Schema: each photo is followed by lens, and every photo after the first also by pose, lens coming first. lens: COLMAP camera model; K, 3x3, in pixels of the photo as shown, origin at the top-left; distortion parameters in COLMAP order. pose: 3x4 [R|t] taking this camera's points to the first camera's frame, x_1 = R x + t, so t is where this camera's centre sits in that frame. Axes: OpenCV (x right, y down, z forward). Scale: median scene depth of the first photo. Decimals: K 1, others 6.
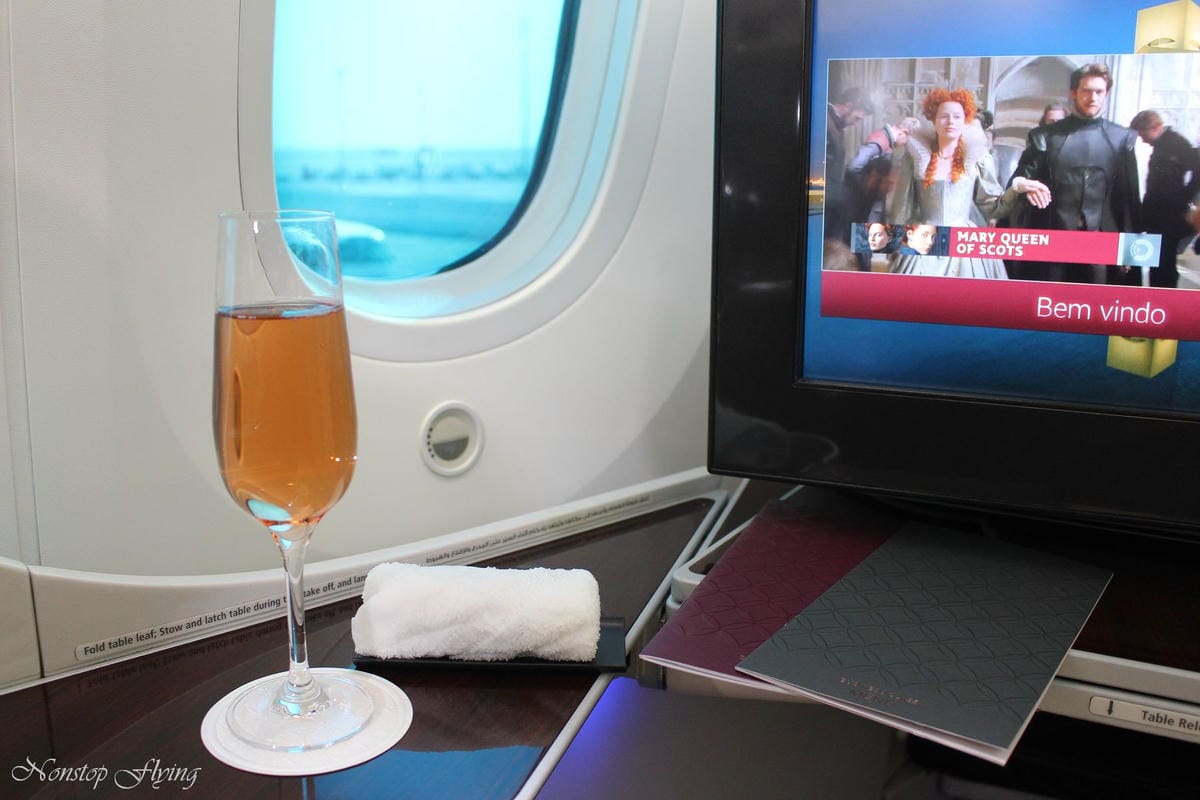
lens RADIAL K [[1136.8, 0, 600.0], [0, 1136.8, 400.0], [0, 0, 1]] dist [-0.154231, 0.176137]
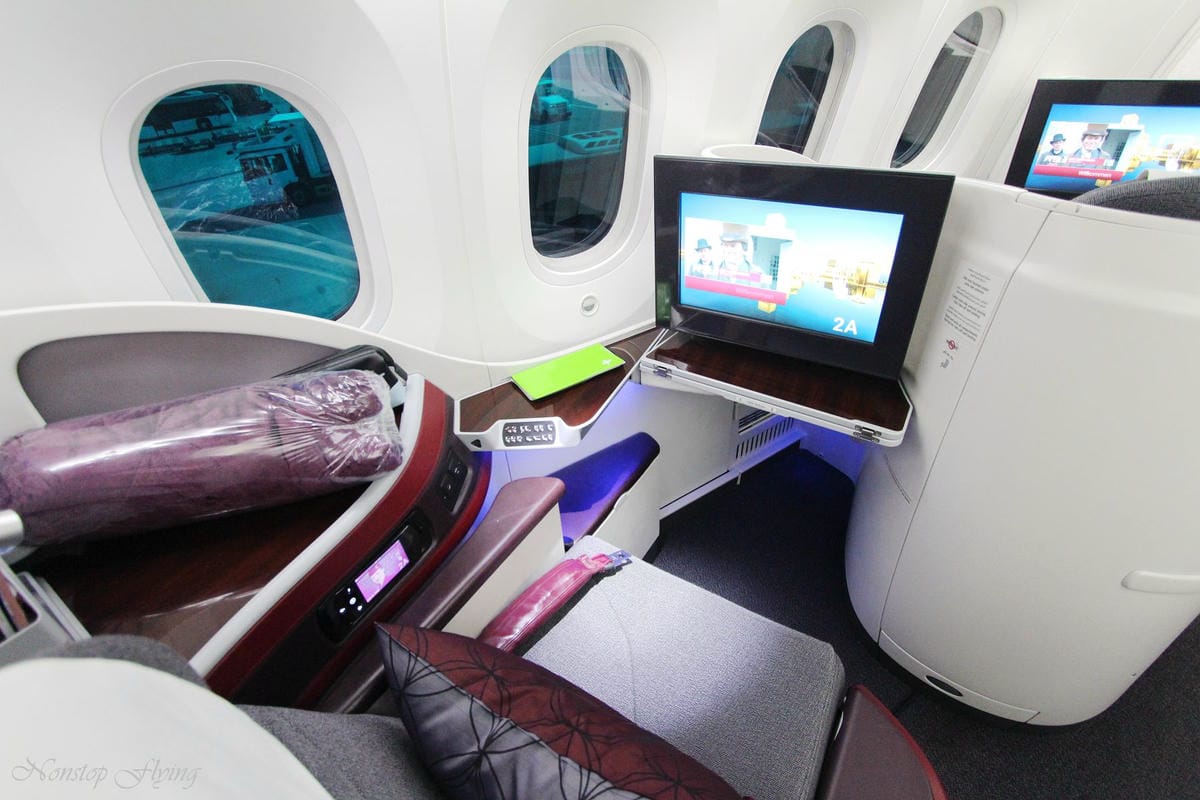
lens RADIAL K [[555.4, 0, 600.0], [0, 555.4, 400.0], [0, 0, 1]] dist [-0.018638, 0.001220]
pose [[0.986425, 0.030694, -0.161318, 0.250005], [0.032761, 0.925842, 0.376488, -0.461310], [0.160911, -0.376662, 0.912268, -0.870278]]
